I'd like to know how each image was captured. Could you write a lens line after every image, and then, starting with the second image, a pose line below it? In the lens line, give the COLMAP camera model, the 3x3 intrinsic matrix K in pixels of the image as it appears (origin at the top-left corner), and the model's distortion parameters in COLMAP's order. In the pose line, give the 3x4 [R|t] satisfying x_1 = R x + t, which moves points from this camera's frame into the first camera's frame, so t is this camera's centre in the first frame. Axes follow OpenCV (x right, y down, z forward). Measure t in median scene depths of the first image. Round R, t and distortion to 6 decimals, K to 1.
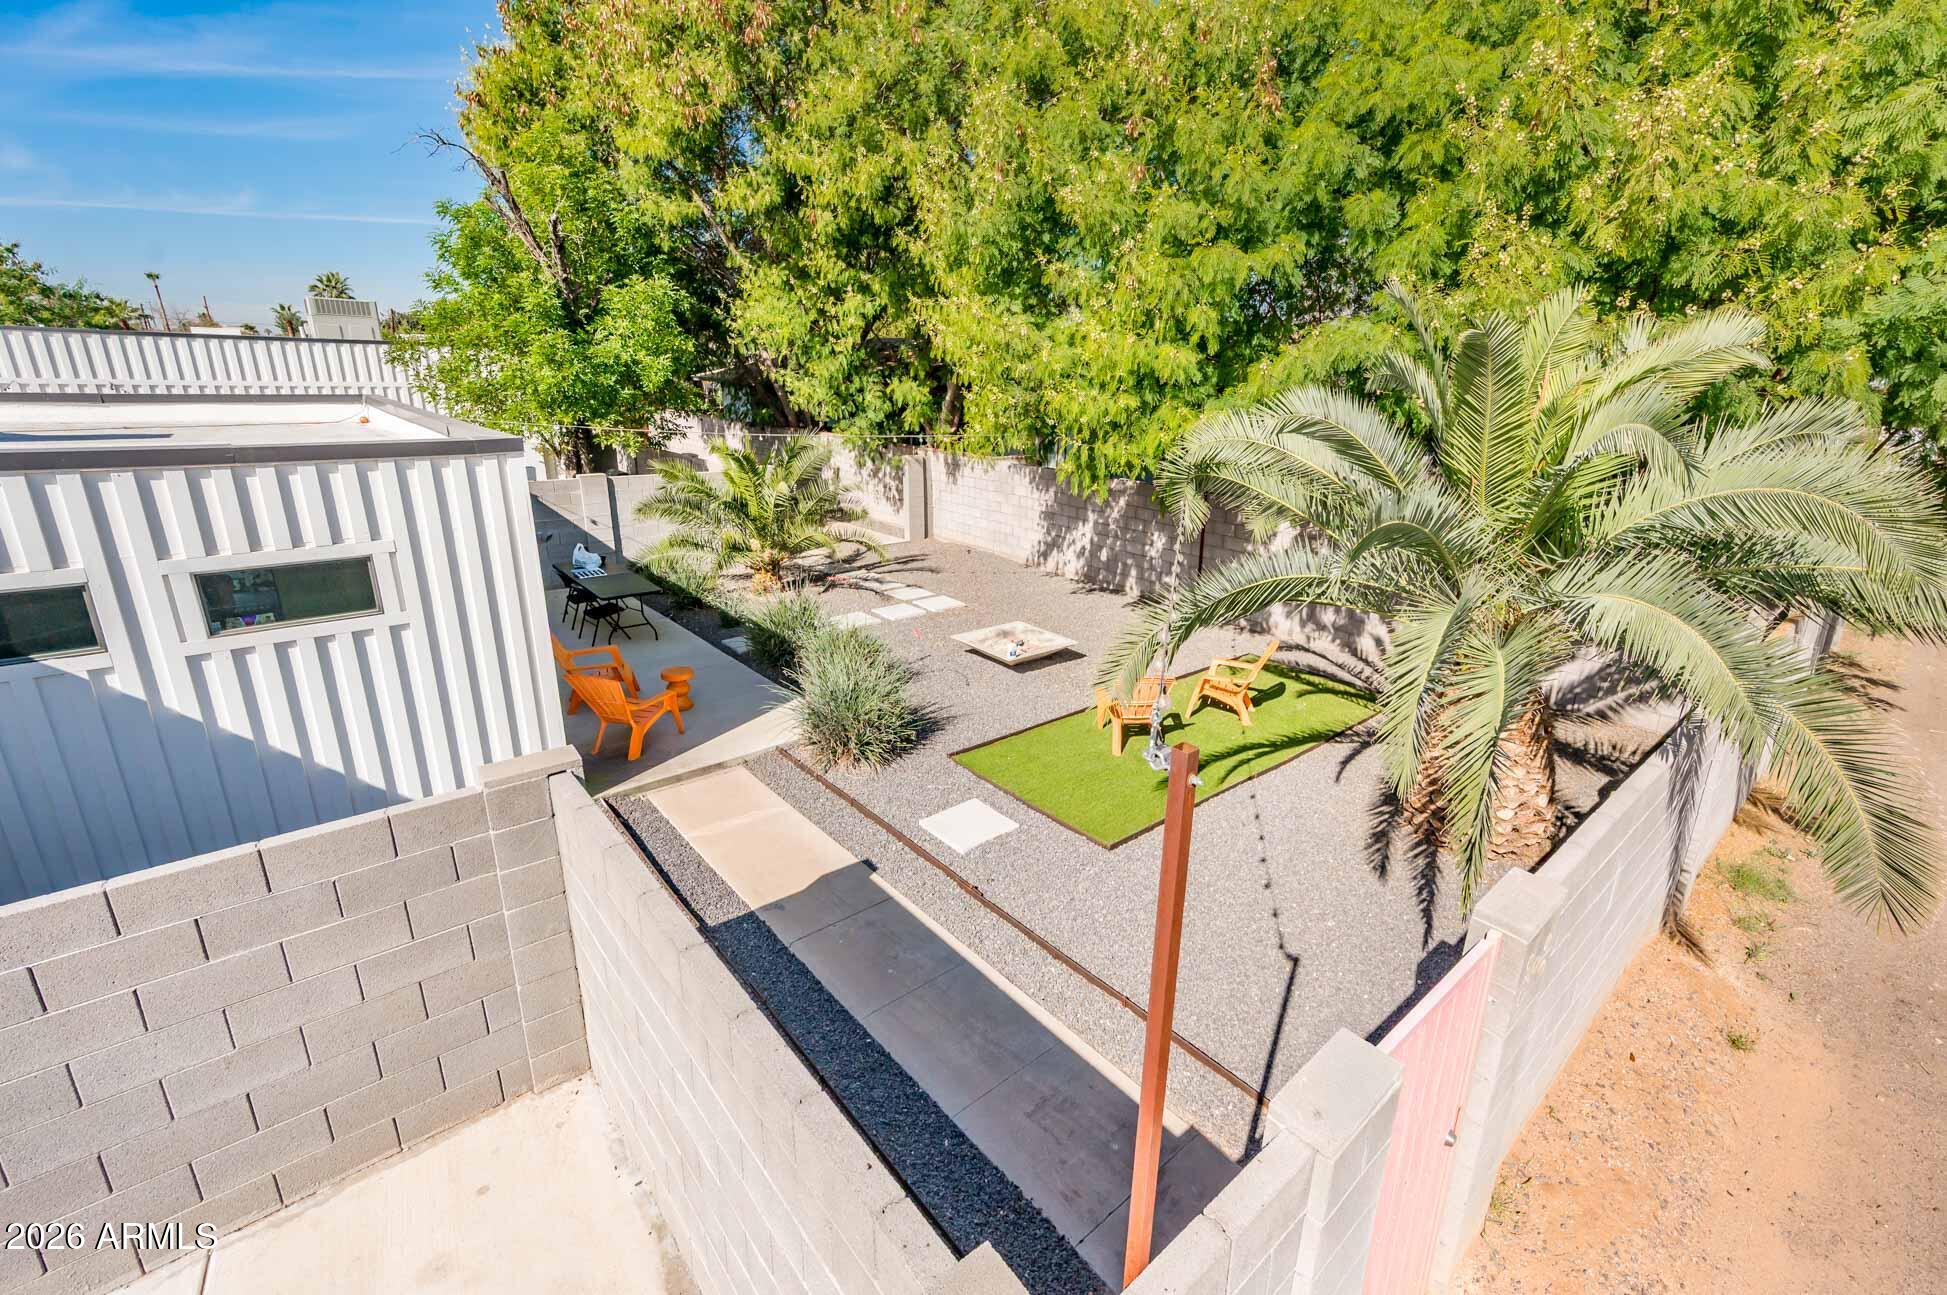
lens RADIAL K [[840.9, 0, 1025.8], [0, 840.9, 613.1], [0, 0, 1]] dist [-0.000386, 0.000003]
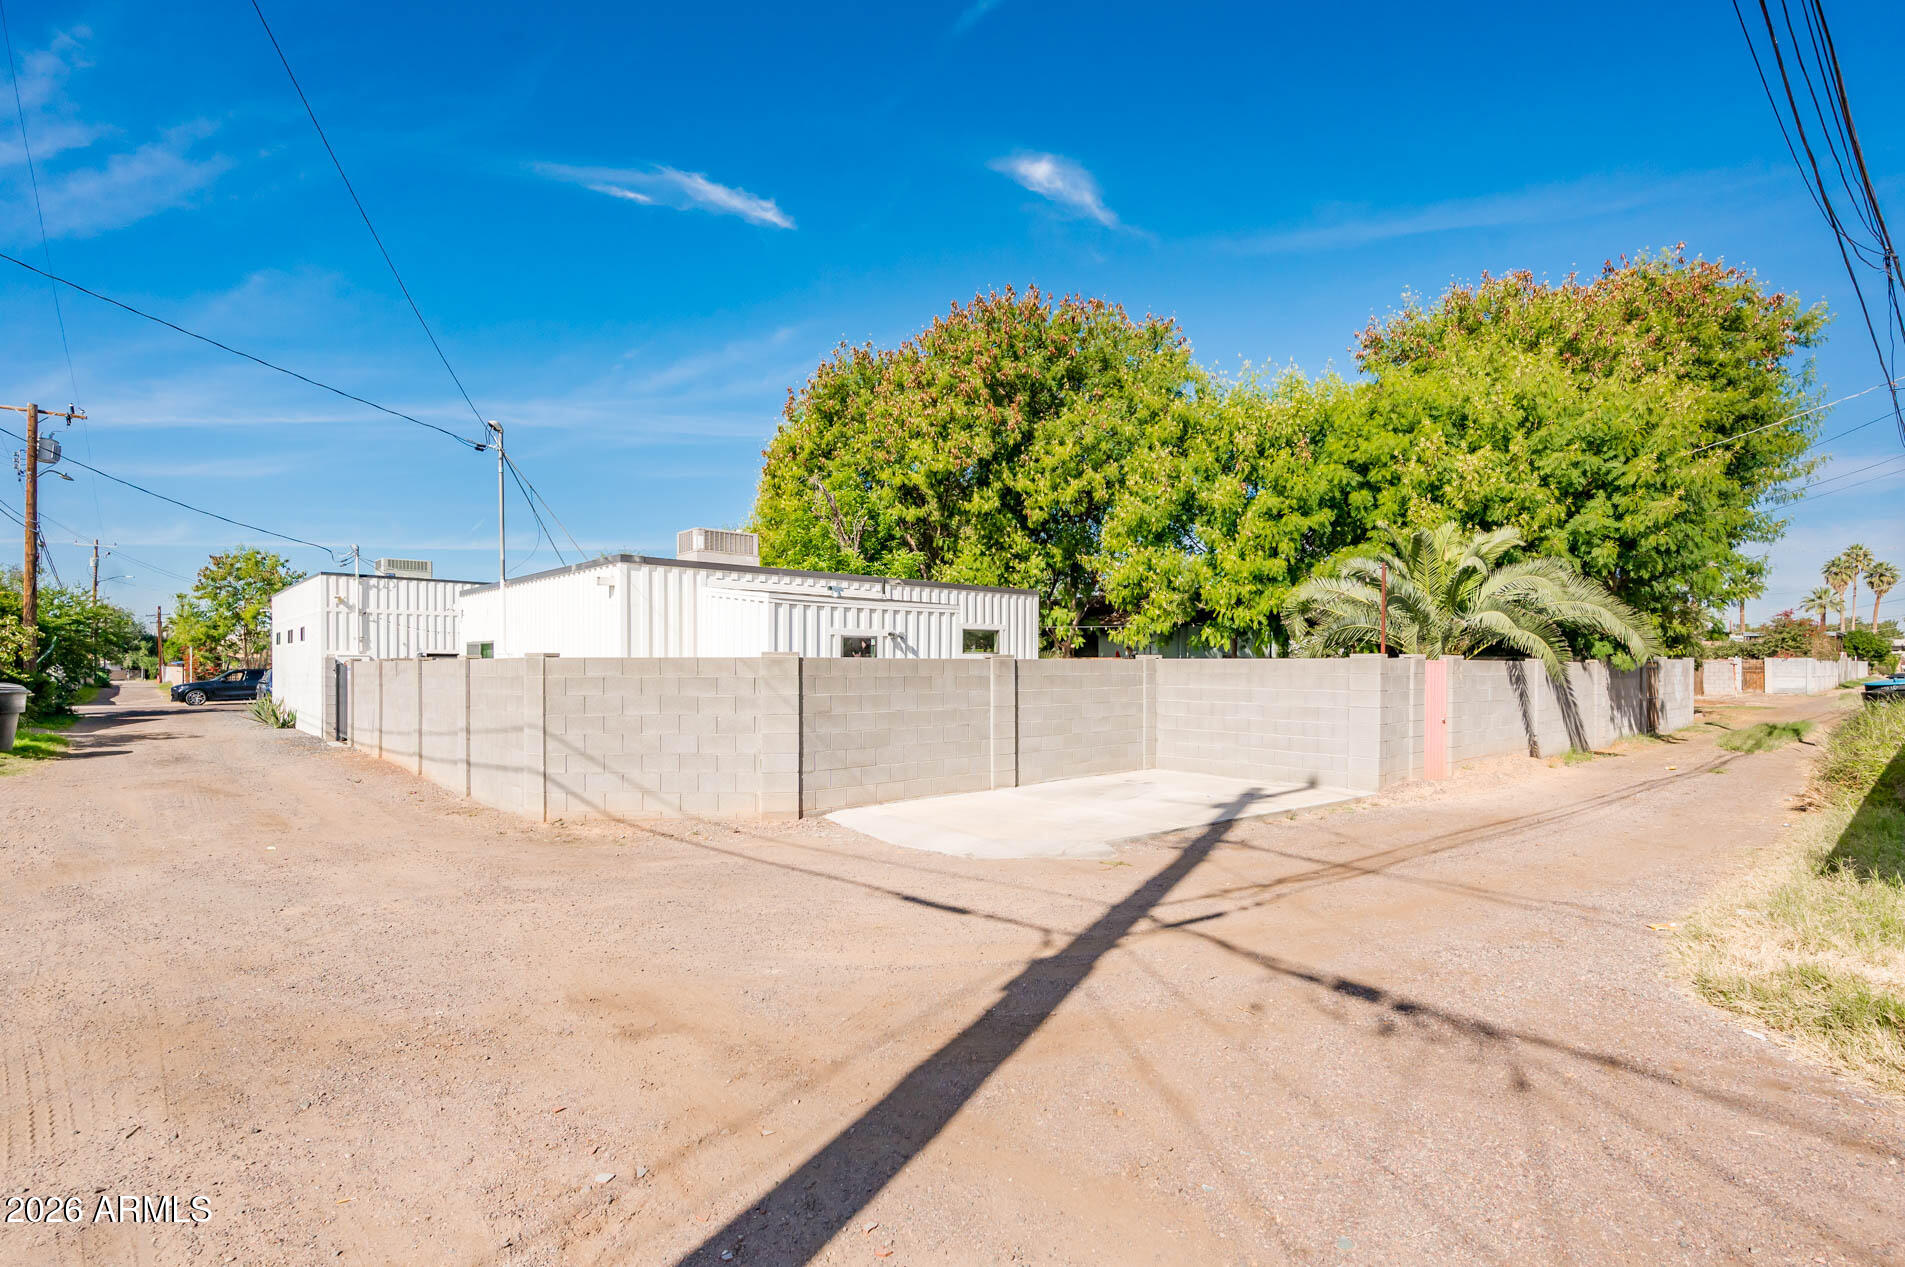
lens RADIAL K [[908.9, 0, 952.3], [0, 908.9, 666.6], [0, 0, 1]] dist [-0.000080, 0.000346]
pose [[0.999767, -0.020572, -0.006573, -0.743161], [0.017921, 0.960106, -0.279063, 0.672012], [0.012052, 0.278880, 0.960250, -1.342850]]
